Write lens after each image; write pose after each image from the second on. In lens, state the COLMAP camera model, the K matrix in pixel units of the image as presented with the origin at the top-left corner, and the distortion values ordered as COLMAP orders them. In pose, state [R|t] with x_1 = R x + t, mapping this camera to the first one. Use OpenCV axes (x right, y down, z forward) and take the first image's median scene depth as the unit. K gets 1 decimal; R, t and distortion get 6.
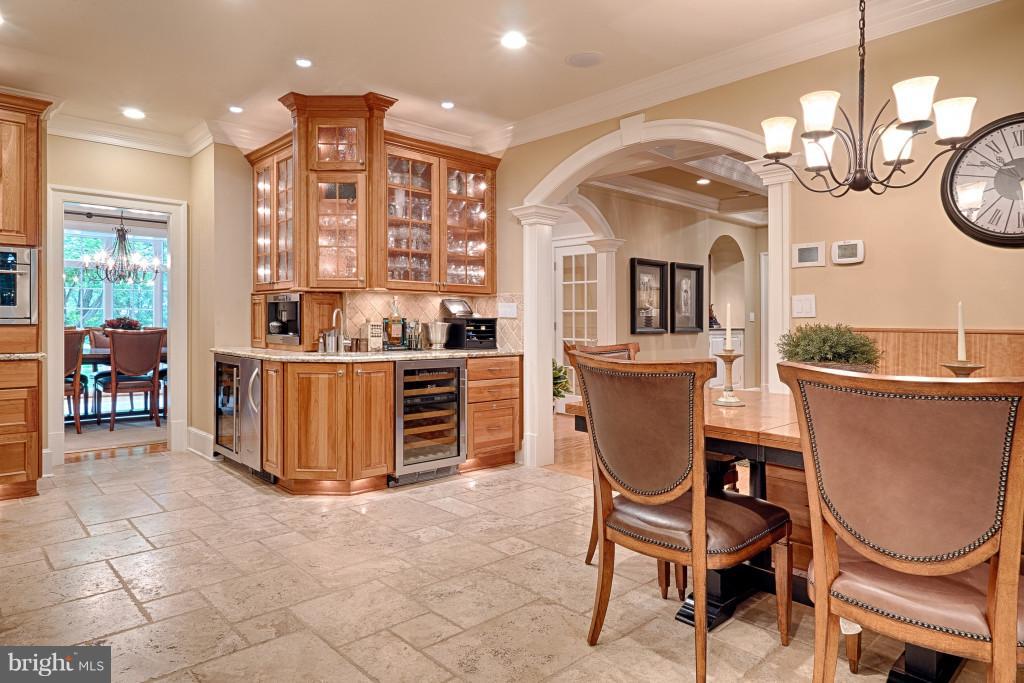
lens RADIAL K [[611.3, 0, 518.6], [0, 611.3, 324.0], [0, 0, 1]] dist [0.008987, -0.004383]
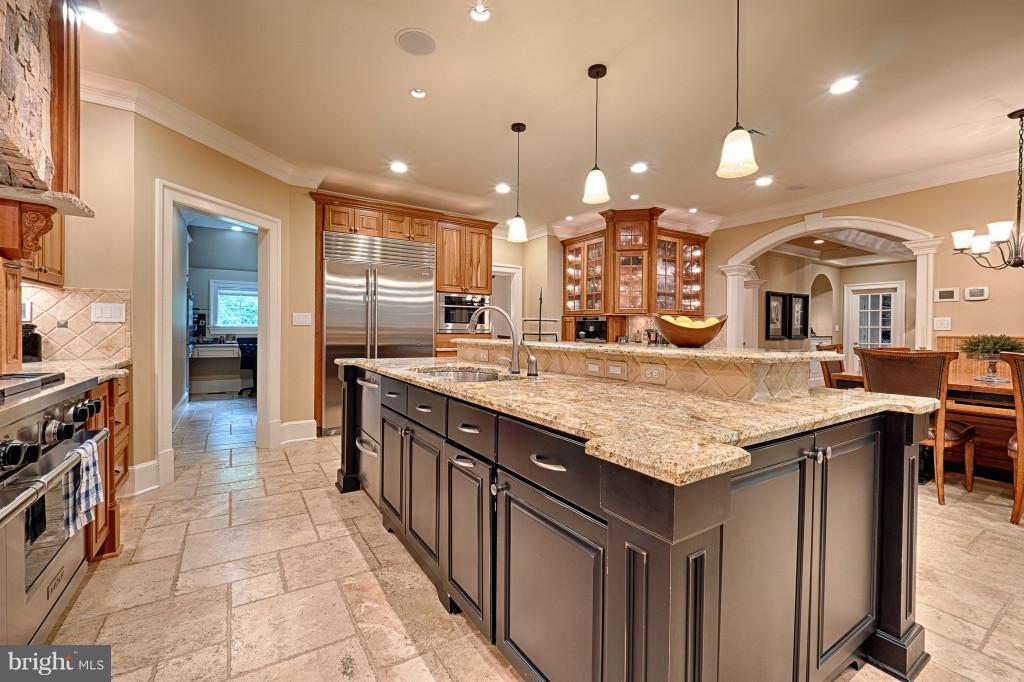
lens RADIAL K [[430.1, 0, 511.3], [0, 430.1, 340.6], [0, 0, 1]] dist [-0.008770, 0.000882]
pose [[0.982371, 0.005040, -0.186872, -0.363606], [-0.001227, 0.999789, 0.020512, -0.003548], [0.186936, -0.019921, 0.982170, -0.303636]]
